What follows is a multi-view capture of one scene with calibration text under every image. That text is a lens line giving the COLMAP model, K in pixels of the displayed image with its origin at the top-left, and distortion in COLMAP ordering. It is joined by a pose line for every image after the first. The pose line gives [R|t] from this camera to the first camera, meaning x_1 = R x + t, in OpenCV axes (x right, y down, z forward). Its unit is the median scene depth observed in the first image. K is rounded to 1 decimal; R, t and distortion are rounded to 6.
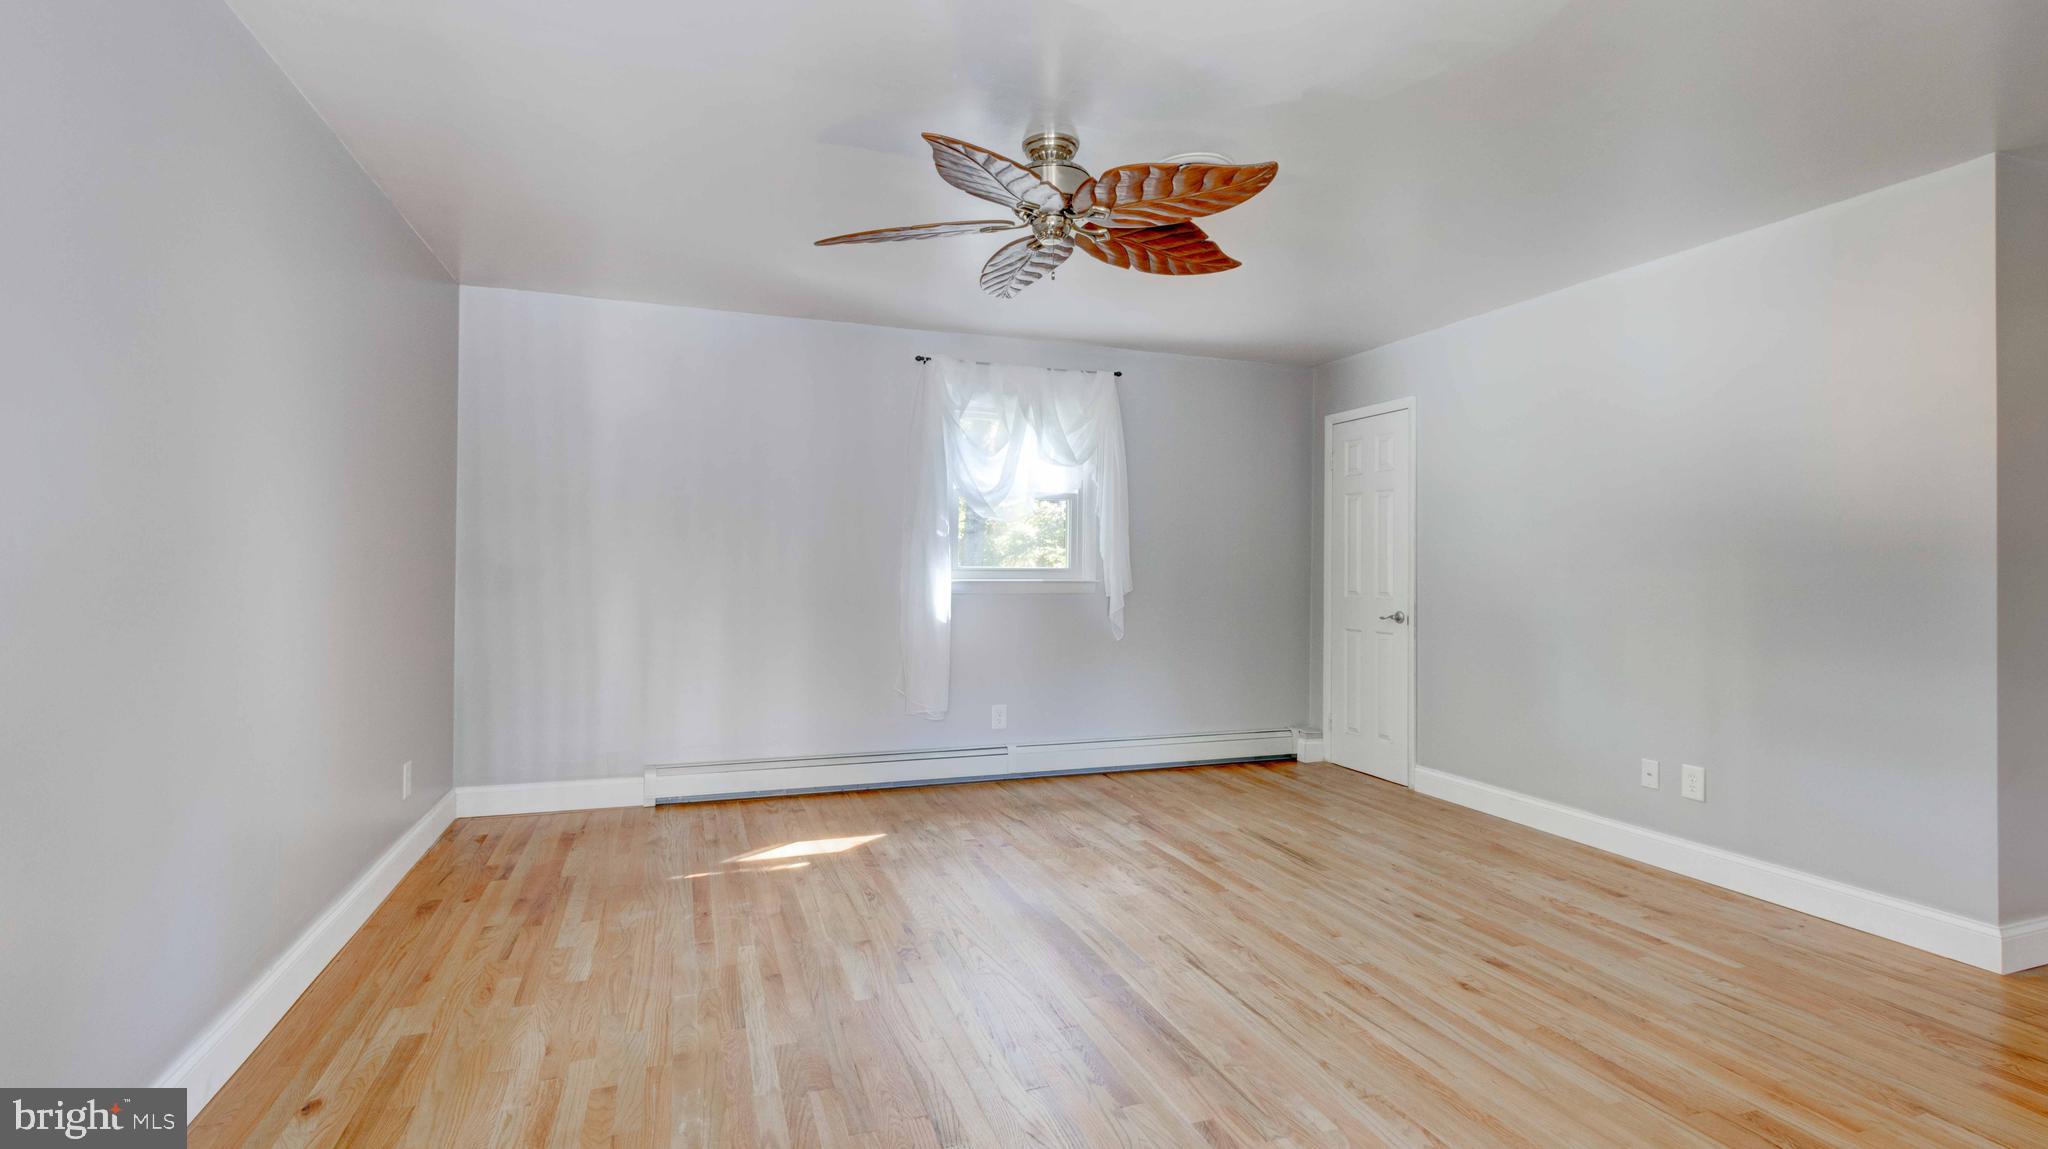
lens RADIAL K [[934.7, 0, 1009.3], [0, 934.7, 572.4], [0, 0, 1]] dist [0.004503, 0.000584]
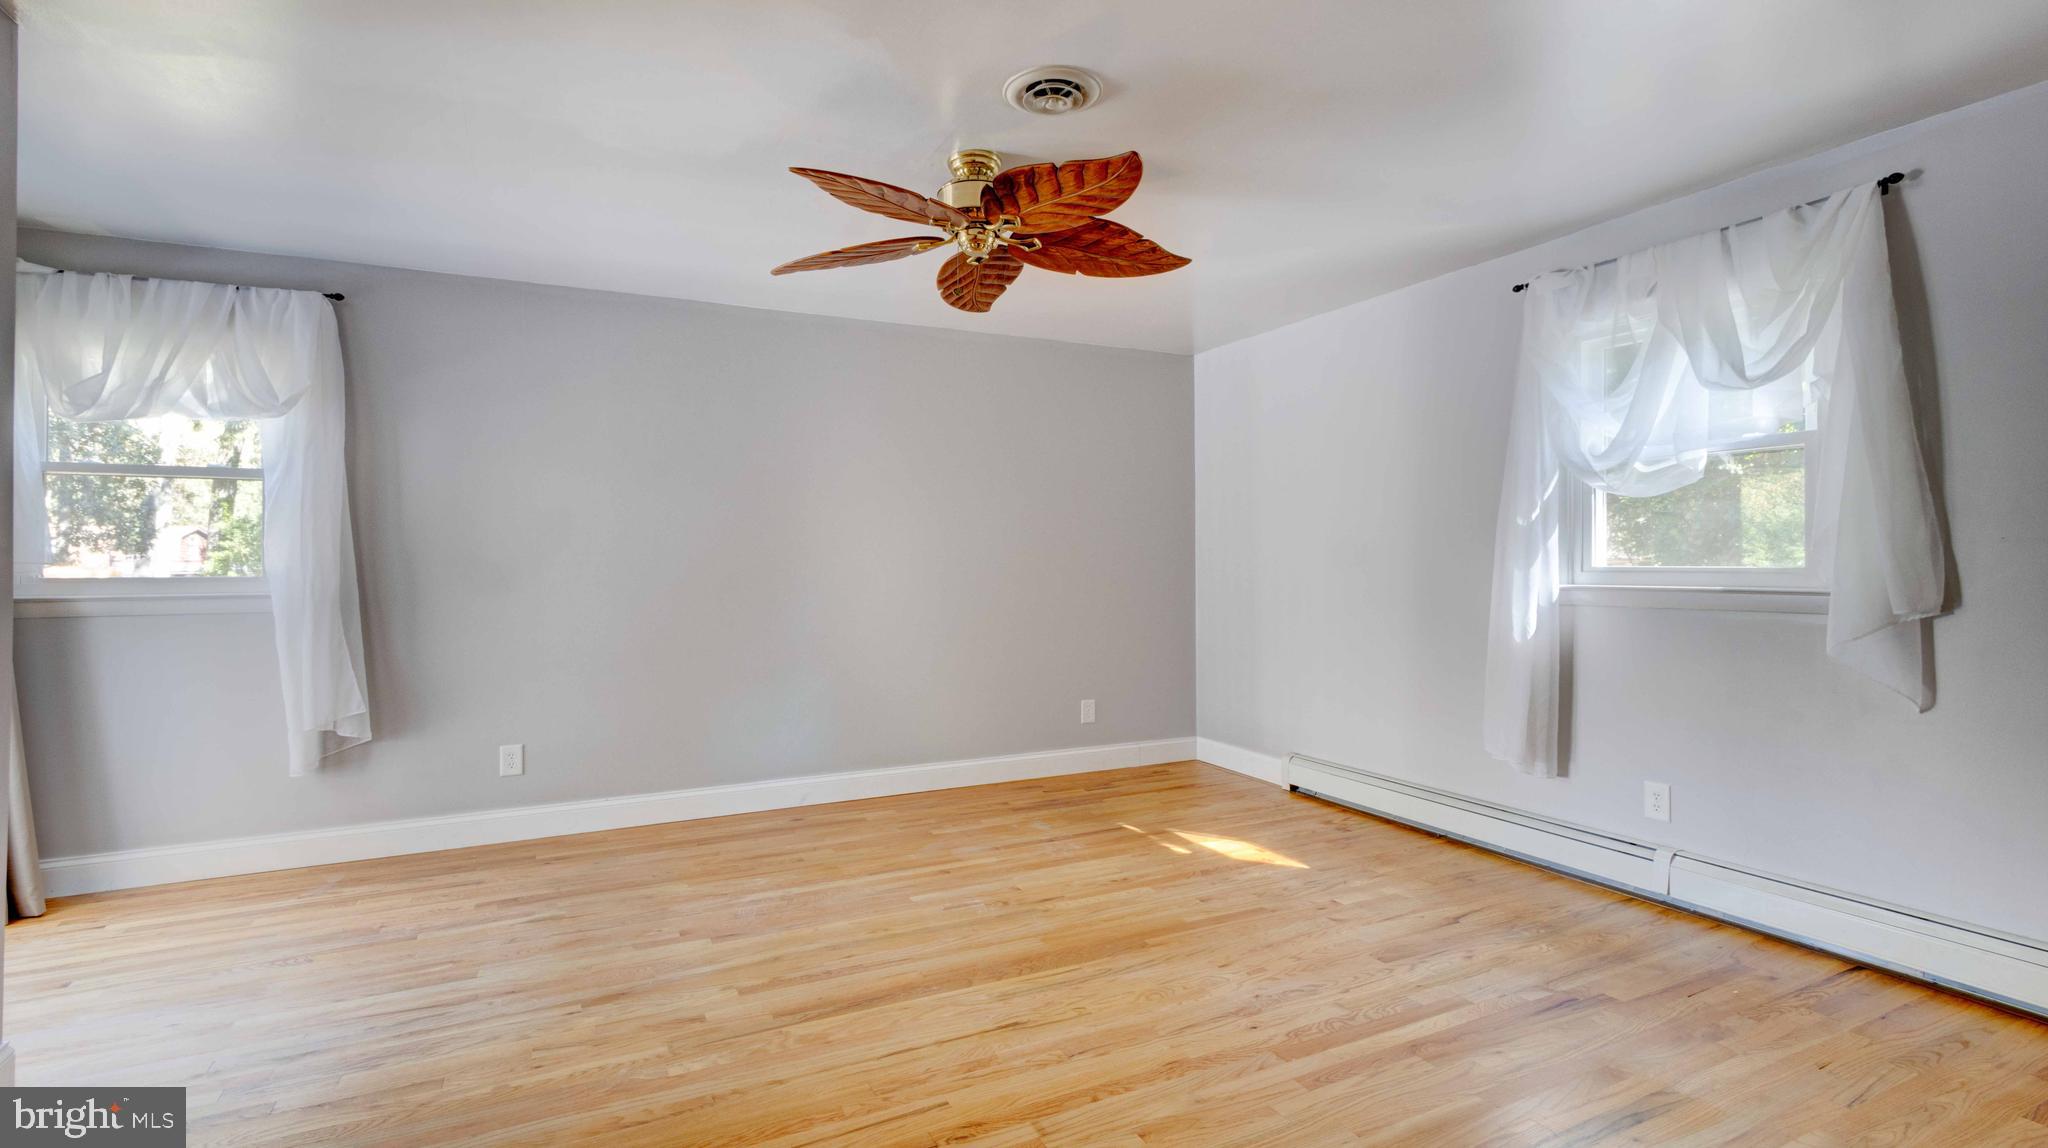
lens RADIAL K [[934.7, 0, 1012.4], [0, 934.7, 568.9], [0, 0, 1]] dist [0.004503, 0.000584]
pose [[0.116570, -0.004199, -0.993174, 0.990155], [-0.001643, 0.999989, -0.004420, -0.001317], [0.993181, 0.002147, 0.116562, 0.839233]]
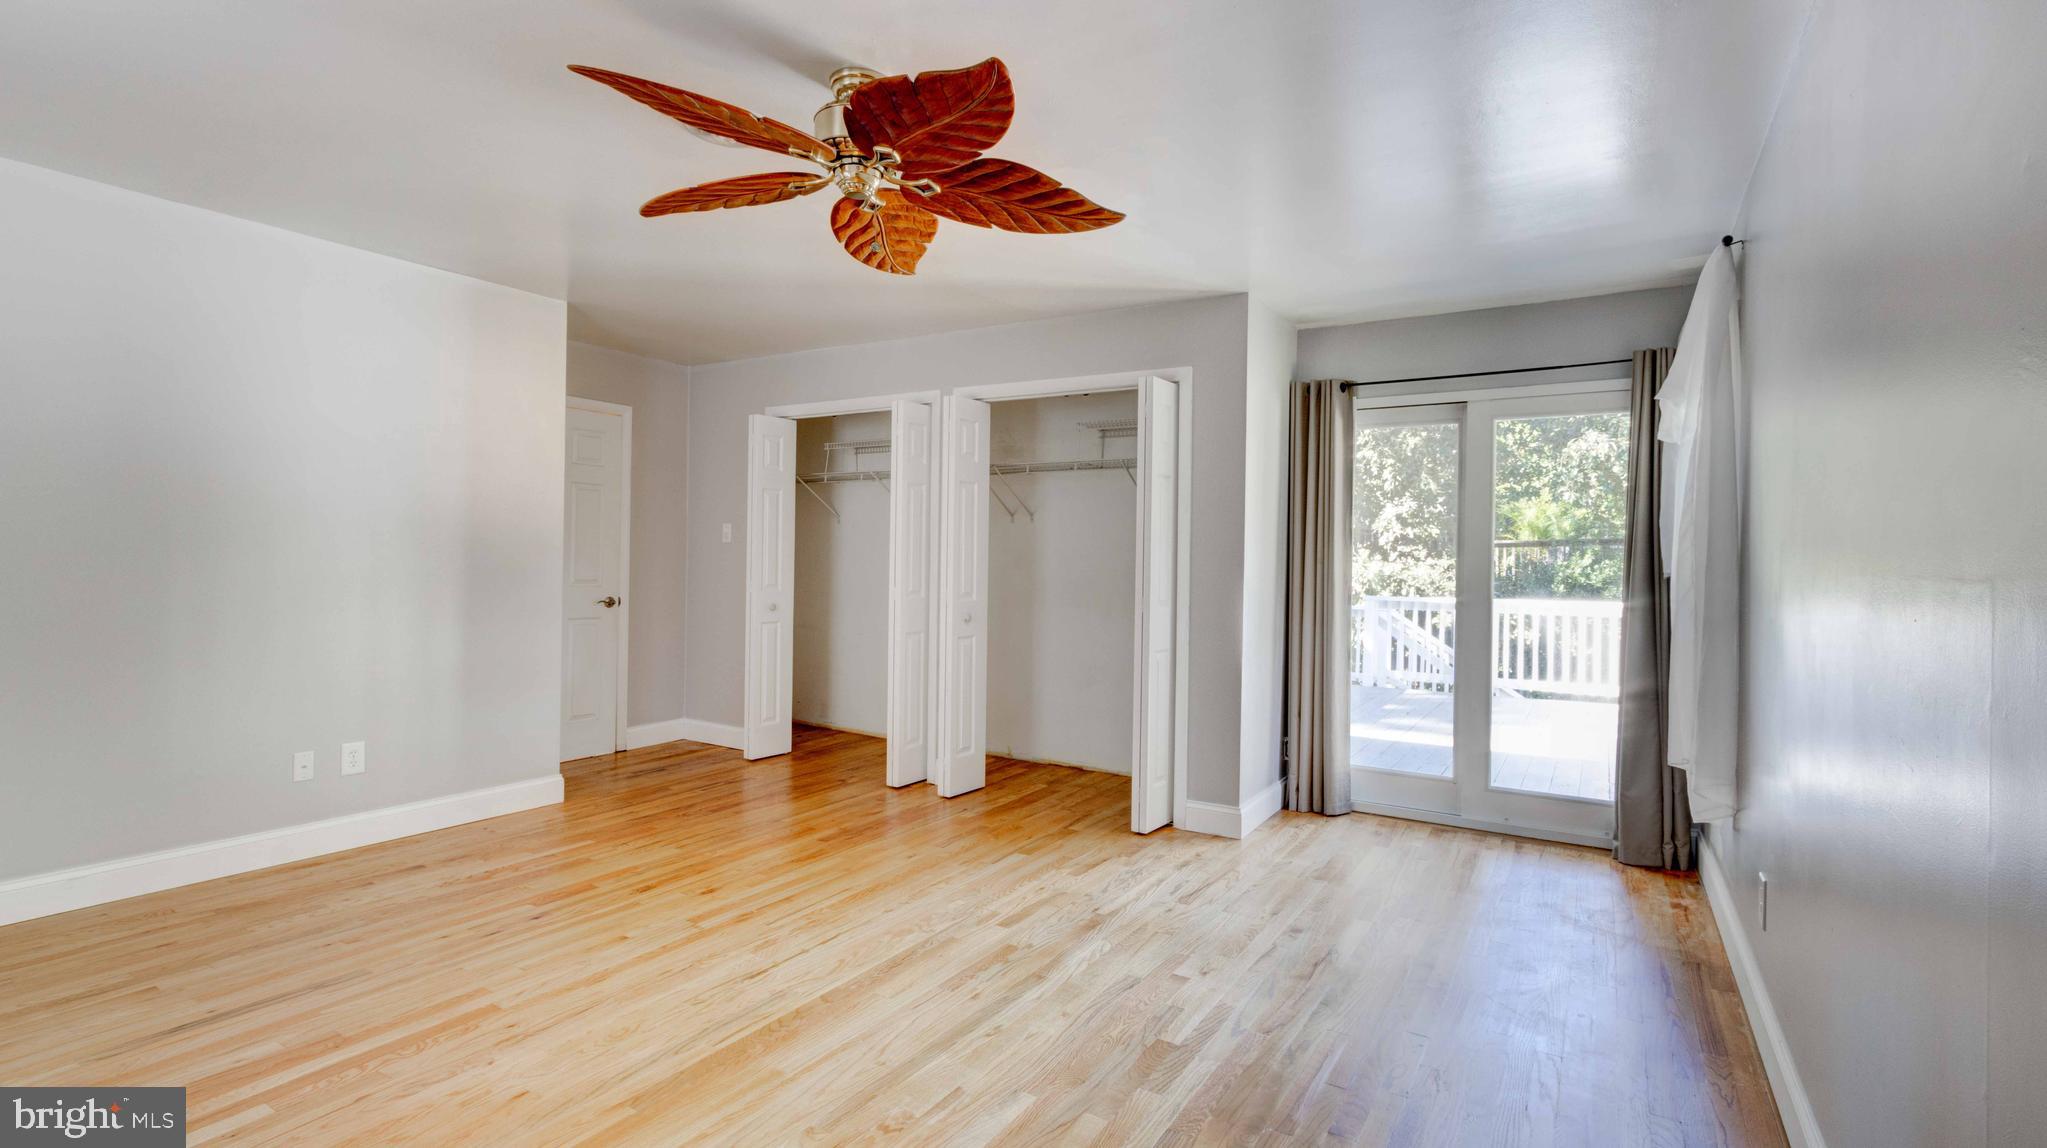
lens RADIAL K [[934.3, 0, 1012.5], [0, 934.3, 564.1], [0, 0, 1]] dist [0.004503, 0.000584]
pose [[-0.622147, -0.020018, 0.782645, -0.673561], [-0.015617, 0.999791, 0.013158, -0.024687], [-0.782745, -0.004036, -0.622330, 1.304772]]
